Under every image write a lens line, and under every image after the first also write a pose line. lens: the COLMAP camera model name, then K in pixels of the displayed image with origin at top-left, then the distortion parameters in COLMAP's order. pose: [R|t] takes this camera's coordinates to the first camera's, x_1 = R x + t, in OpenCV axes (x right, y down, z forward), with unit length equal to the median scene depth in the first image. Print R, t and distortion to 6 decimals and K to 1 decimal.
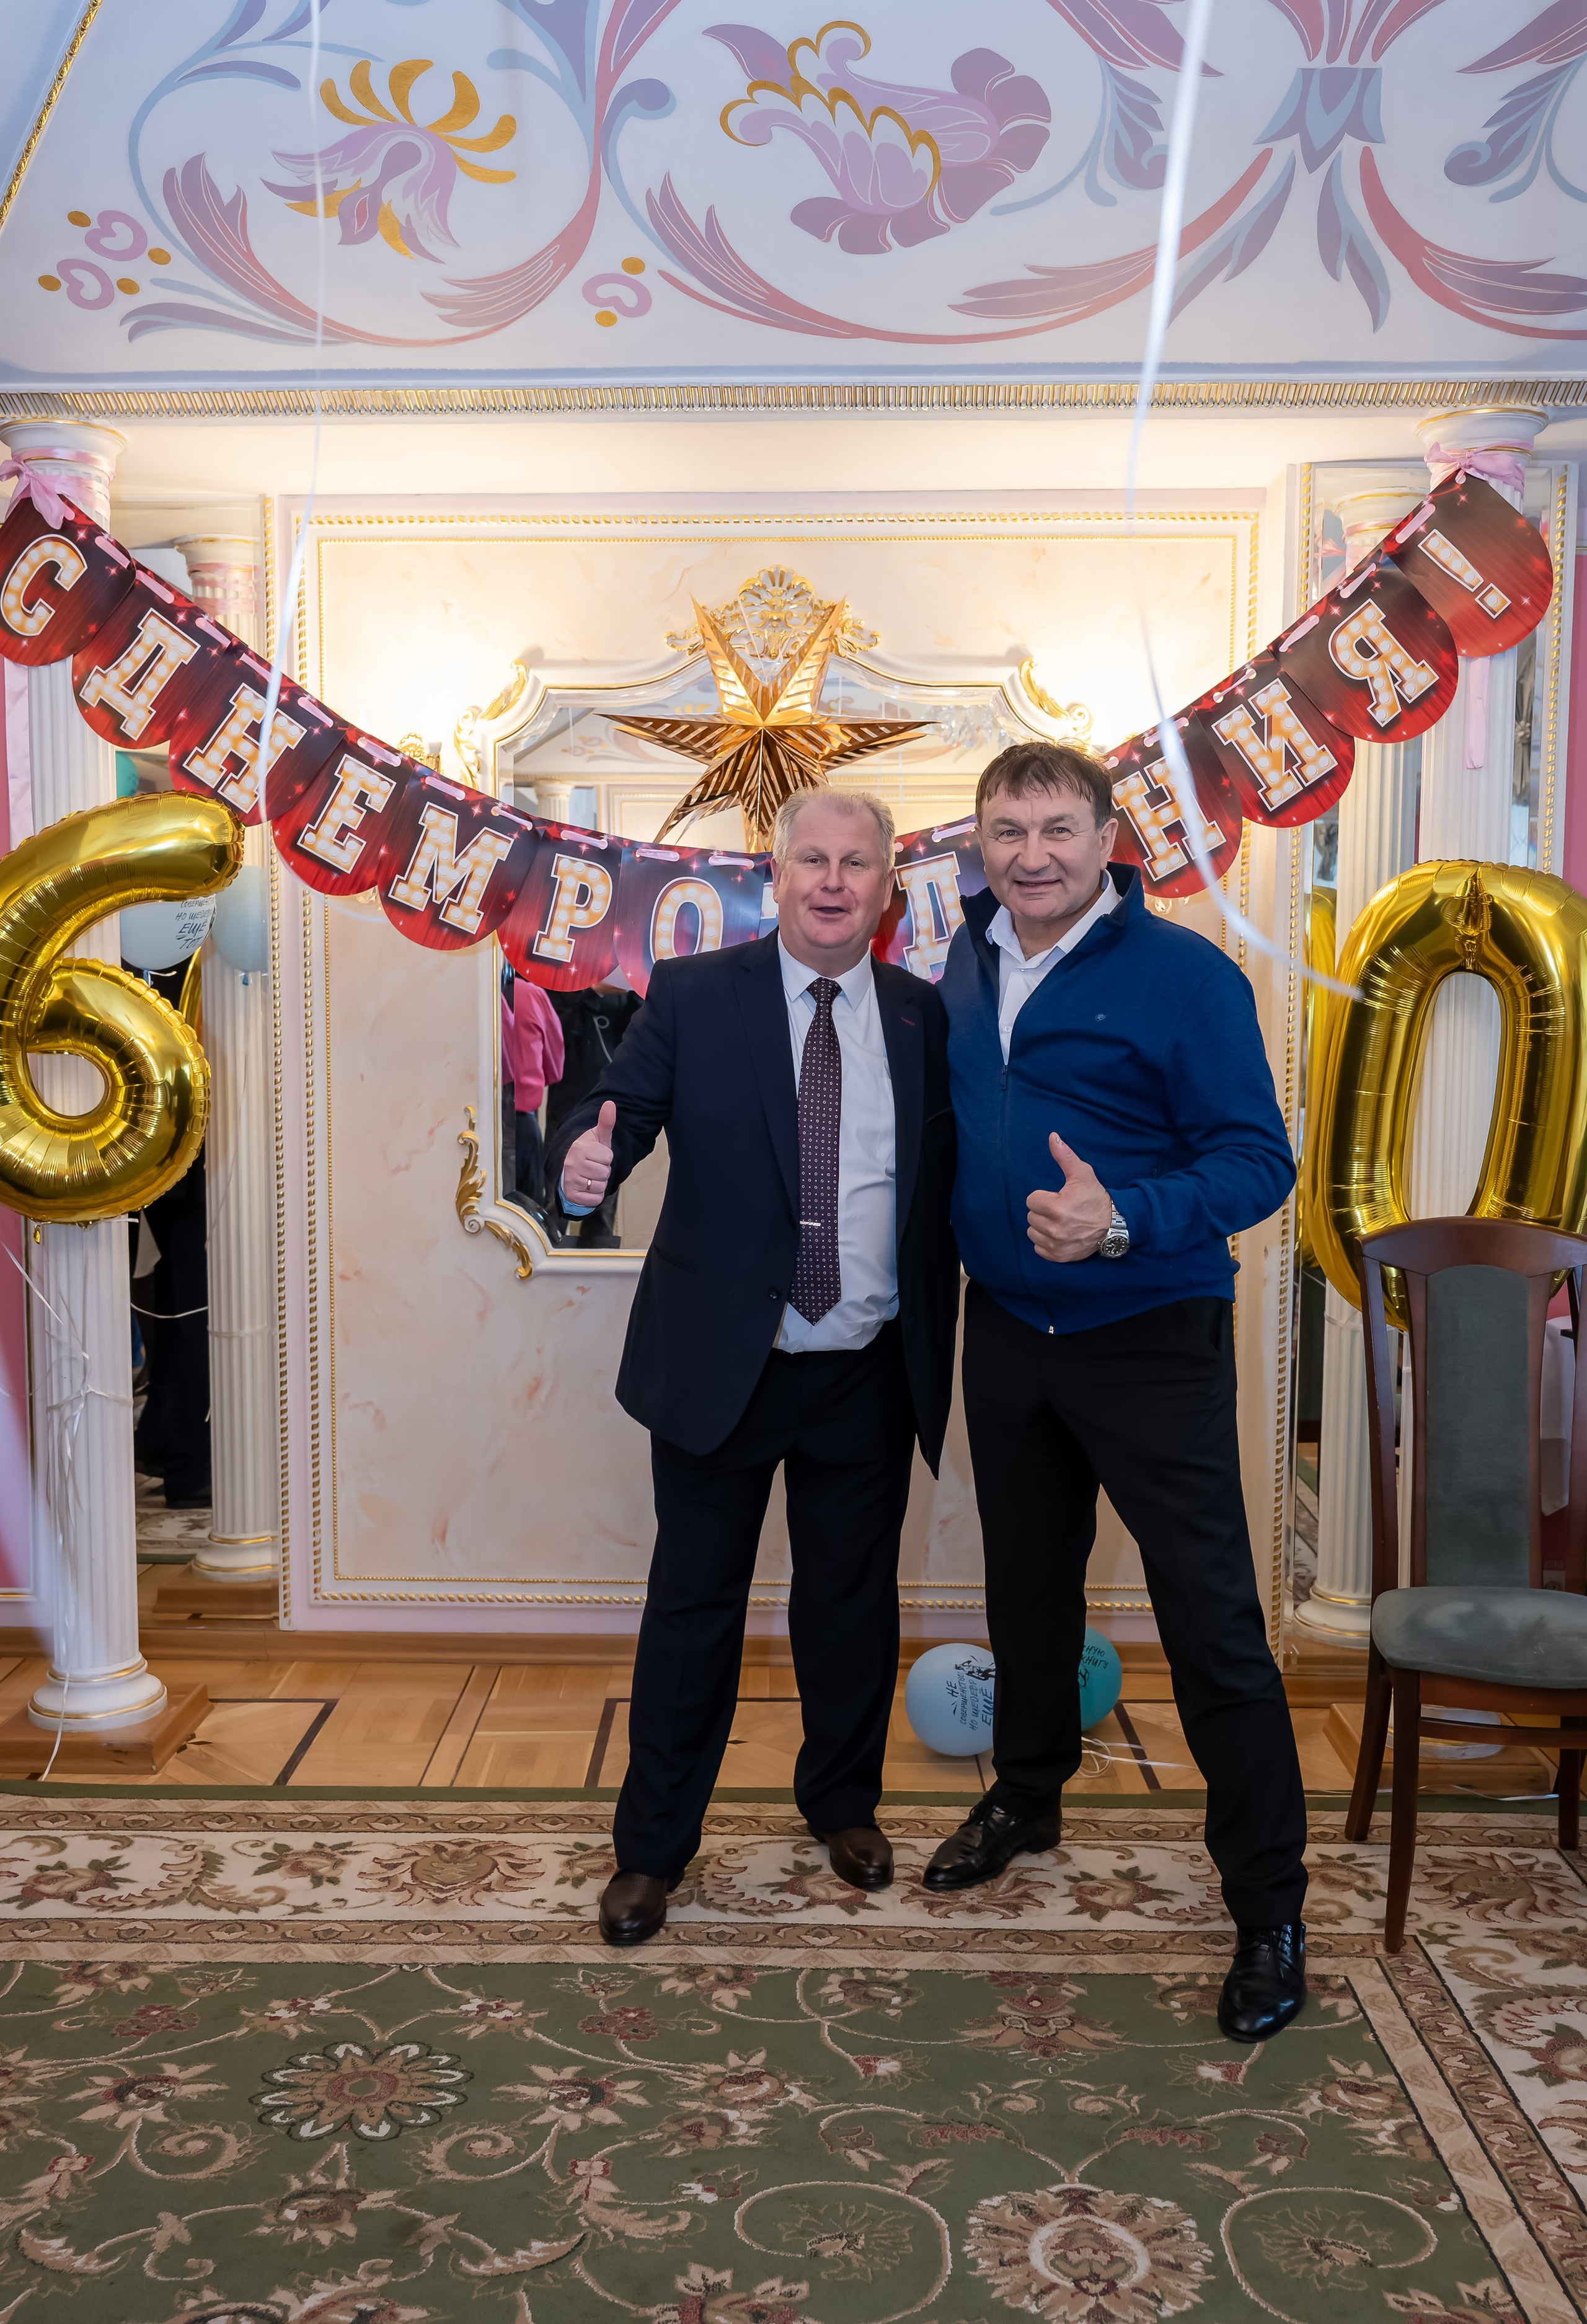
lens RADIAL K [[2032.9, 0, 787.3], [0, 2032.9, 1159.8], [0, 0, 1]] dist [0.018545, -0.005355]
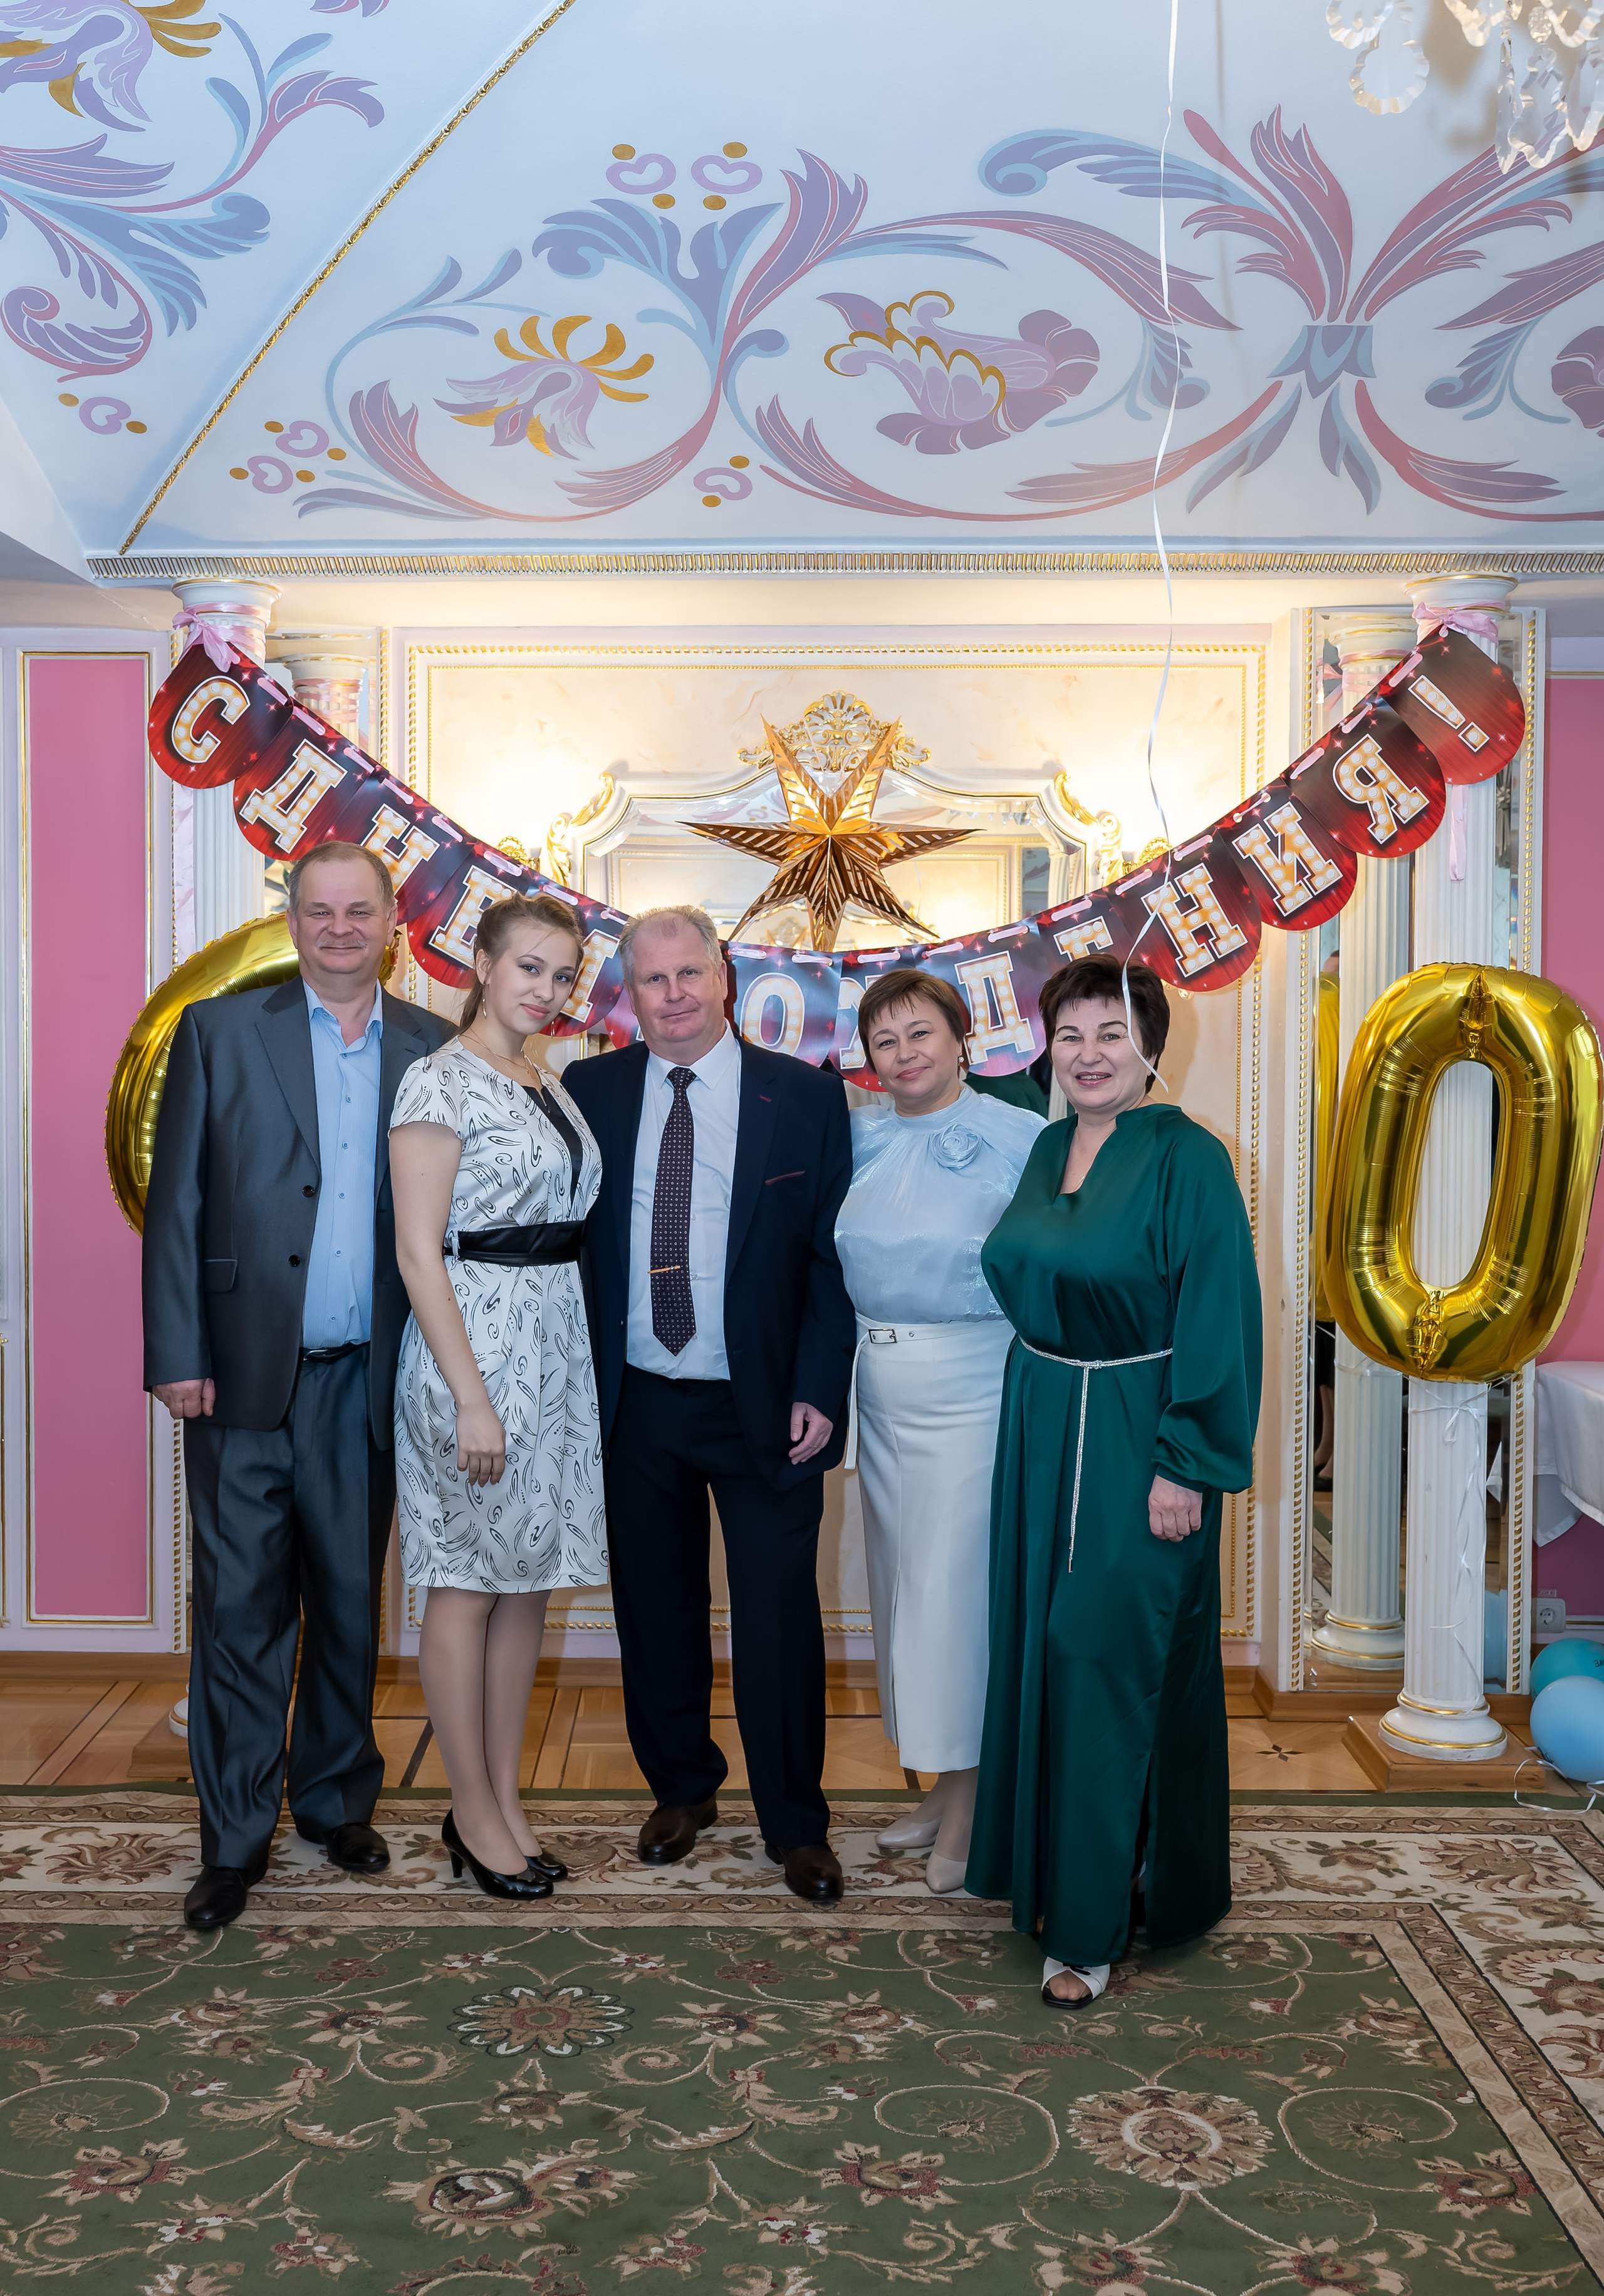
lens RADIAL K [[2170.9, 0, 744.7], [0, 2170.9, 1074.6], [0, 0, 1]] dist [0.002056, 0.000000]
pose [[0.999981, -0.000287, 0.006213, -0.080909], [0.000663, 0.998163, -0.060586, -0.009758], [-0.006184, 0.060589, 0.998144, -0.230451]]
